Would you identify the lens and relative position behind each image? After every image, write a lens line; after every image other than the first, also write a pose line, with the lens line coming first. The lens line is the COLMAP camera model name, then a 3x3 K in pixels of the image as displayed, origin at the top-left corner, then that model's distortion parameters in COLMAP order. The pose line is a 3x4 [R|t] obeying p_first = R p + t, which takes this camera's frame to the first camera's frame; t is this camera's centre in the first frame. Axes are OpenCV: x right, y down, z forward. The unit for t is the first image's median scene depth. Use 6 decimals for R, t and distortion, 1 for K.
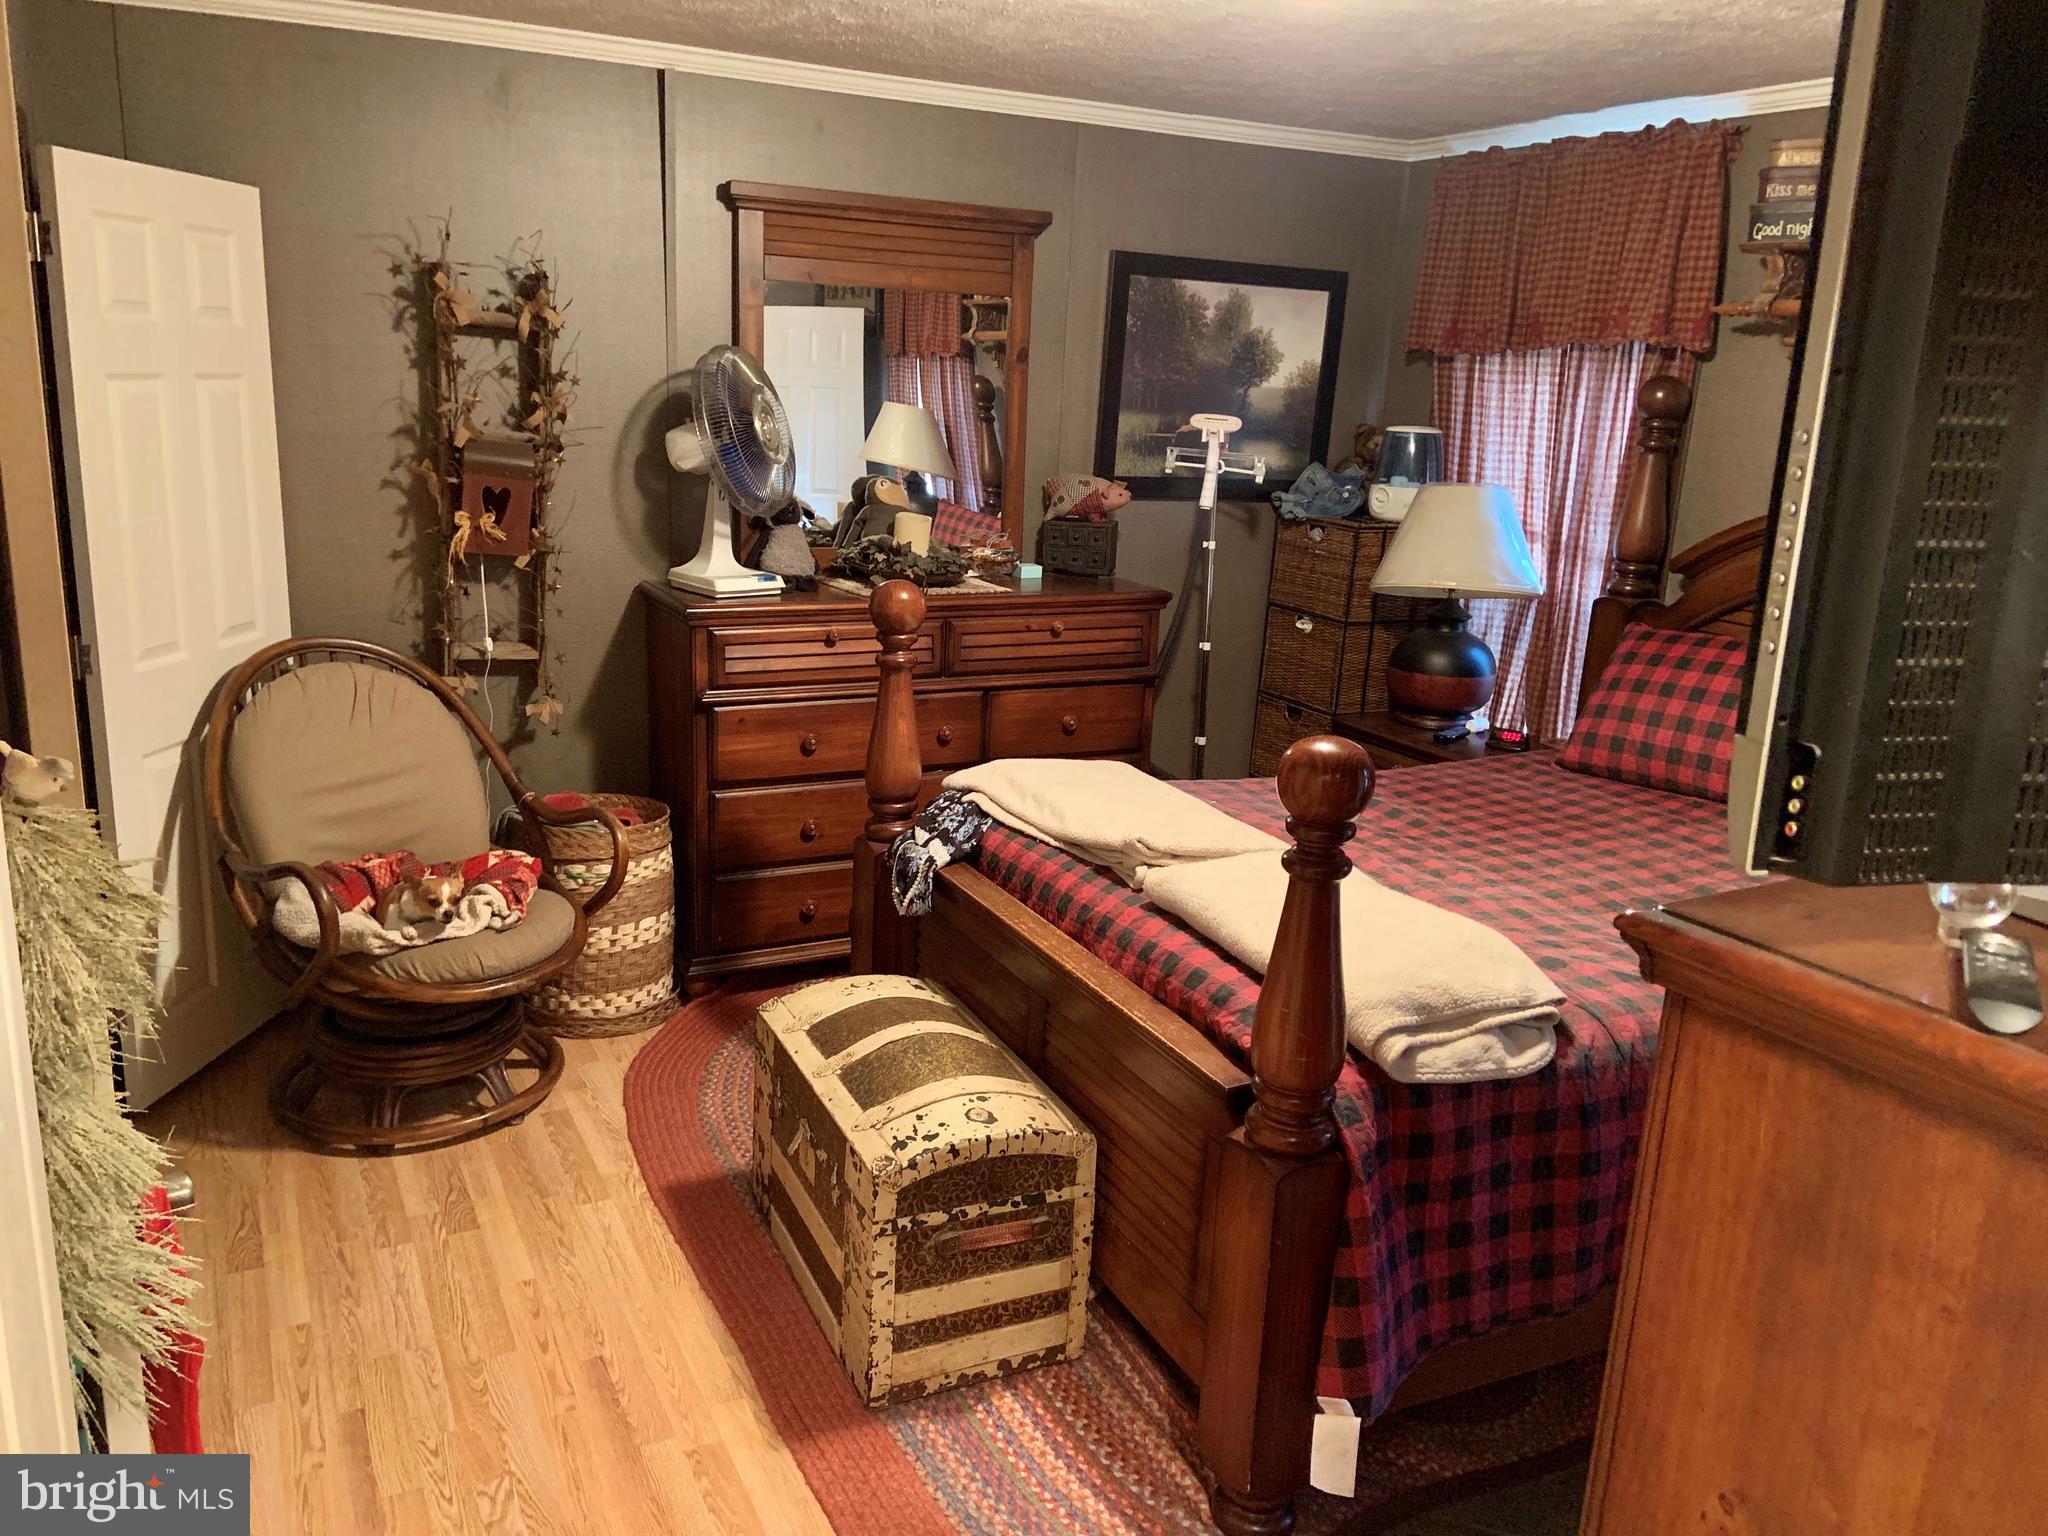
lens RADIAL K [[1548.6, 0, 1001.3], [0, 1548.6, 762.0], [0, 0, 1]] dist [0.125038, -0.149450]
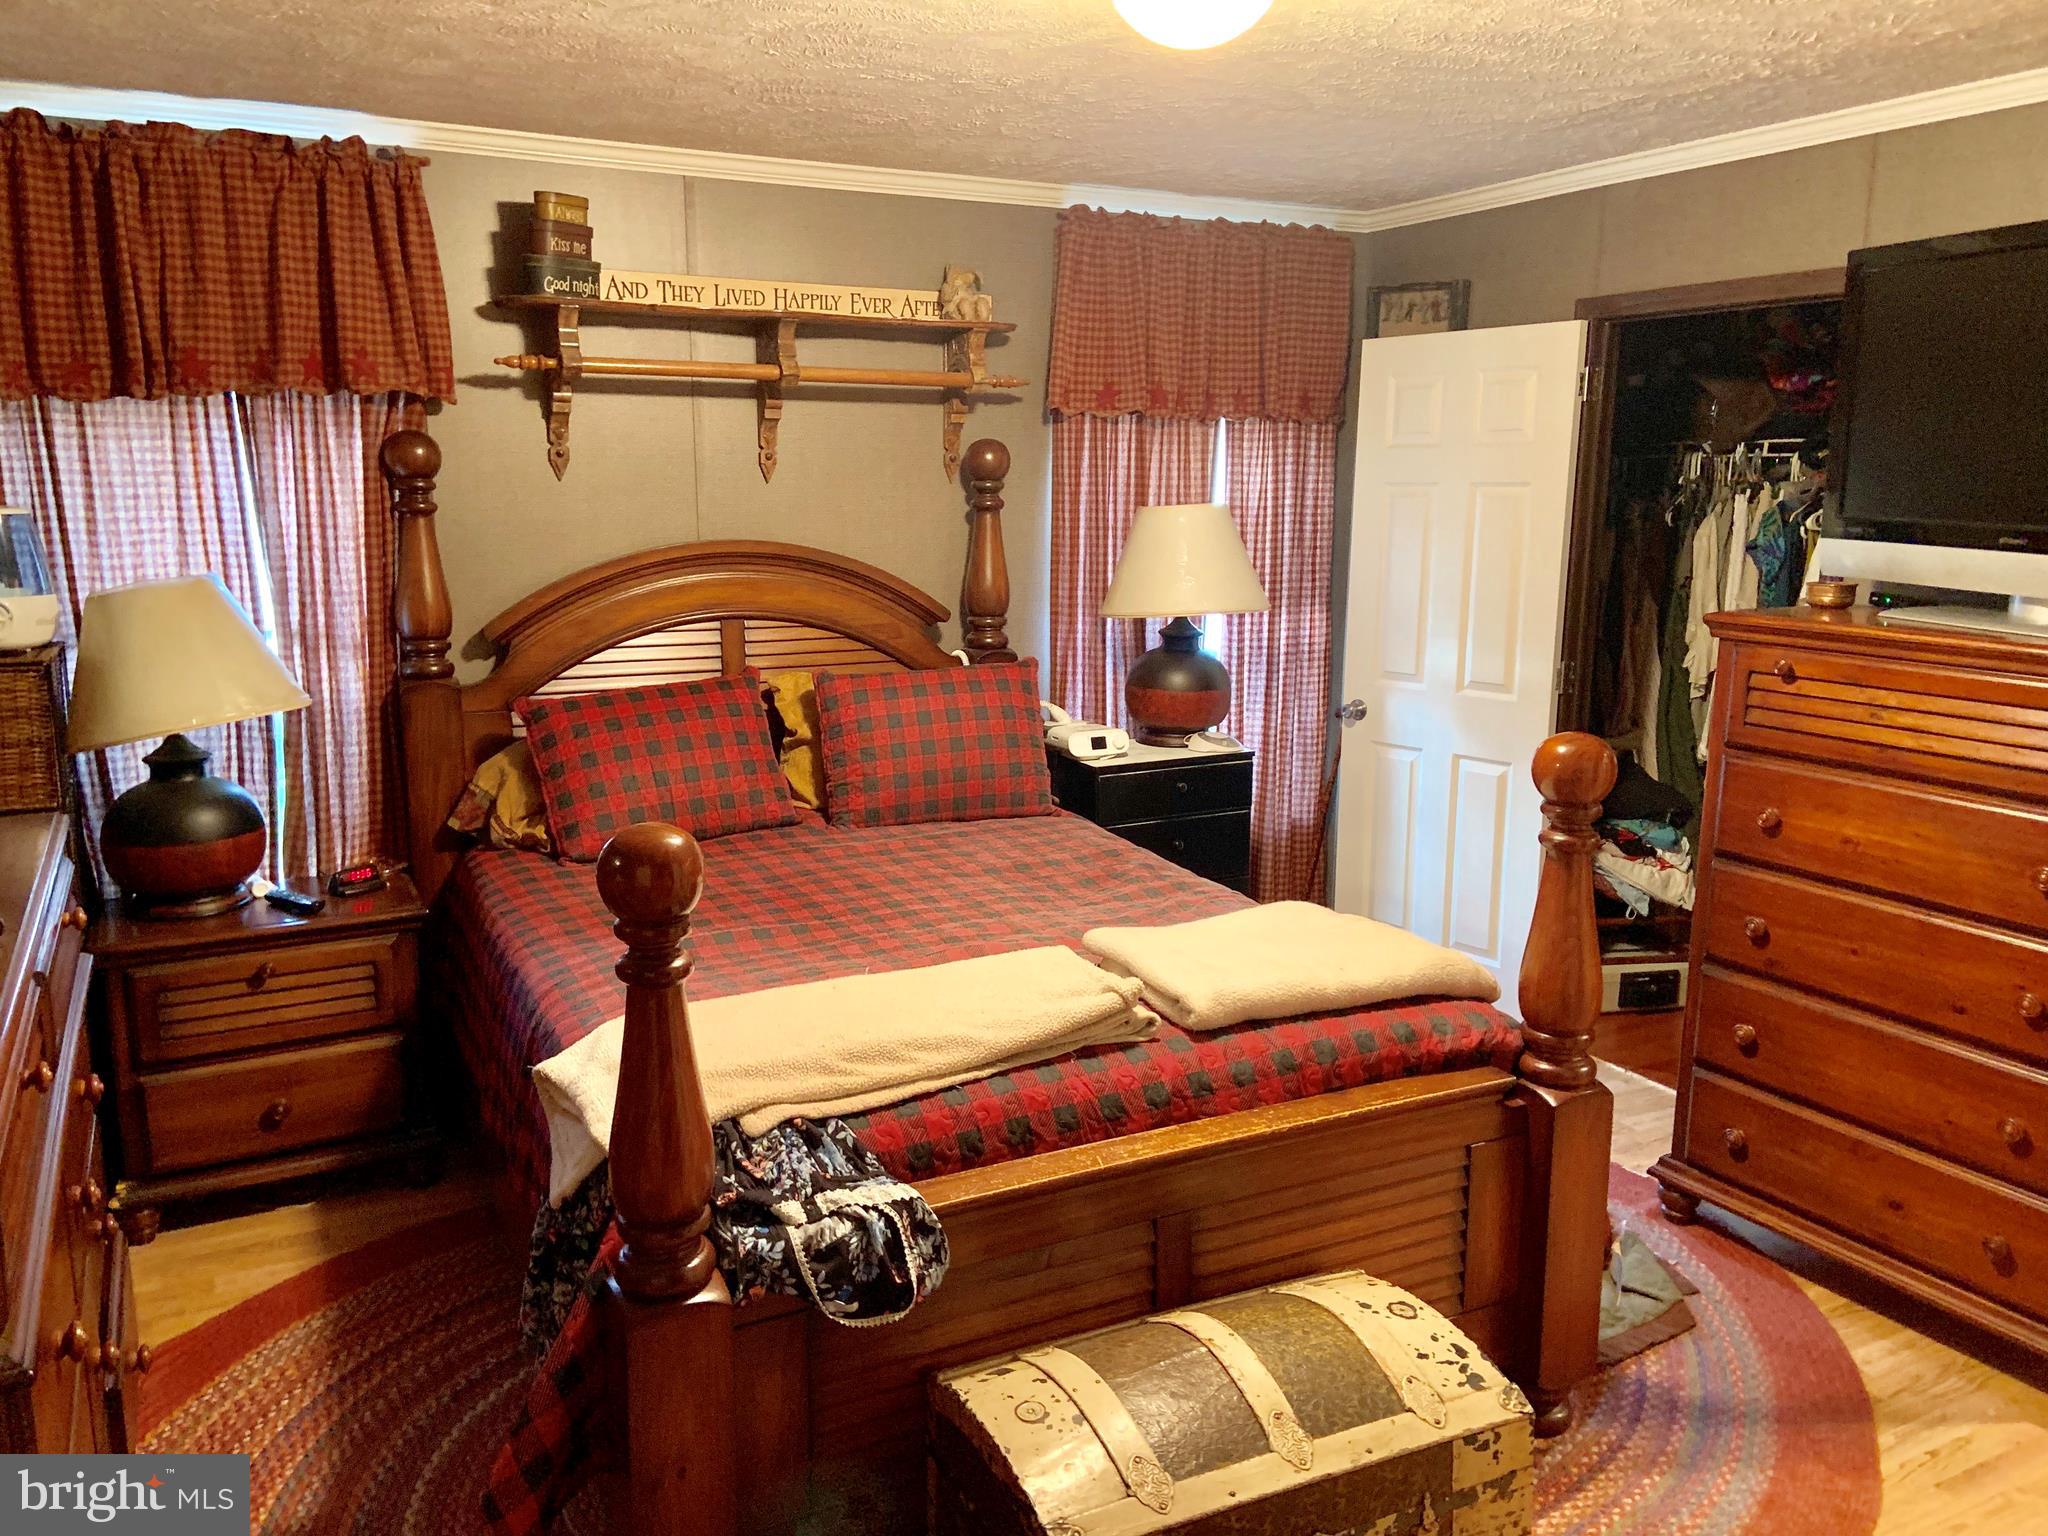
lens RADIAL K [[1578.2, 0, 966.6], [0, 1578.2, 768.7], [0, 0, 1]] dist [-0.002659, 0.002821]
pose [[-0.011618, -0.224725, 0.974353, -0.645029], [0.247105, 0.943551, 0.220567, -0.243211], [-0.968919, 0.243330, 0.044568, 0.942005]]
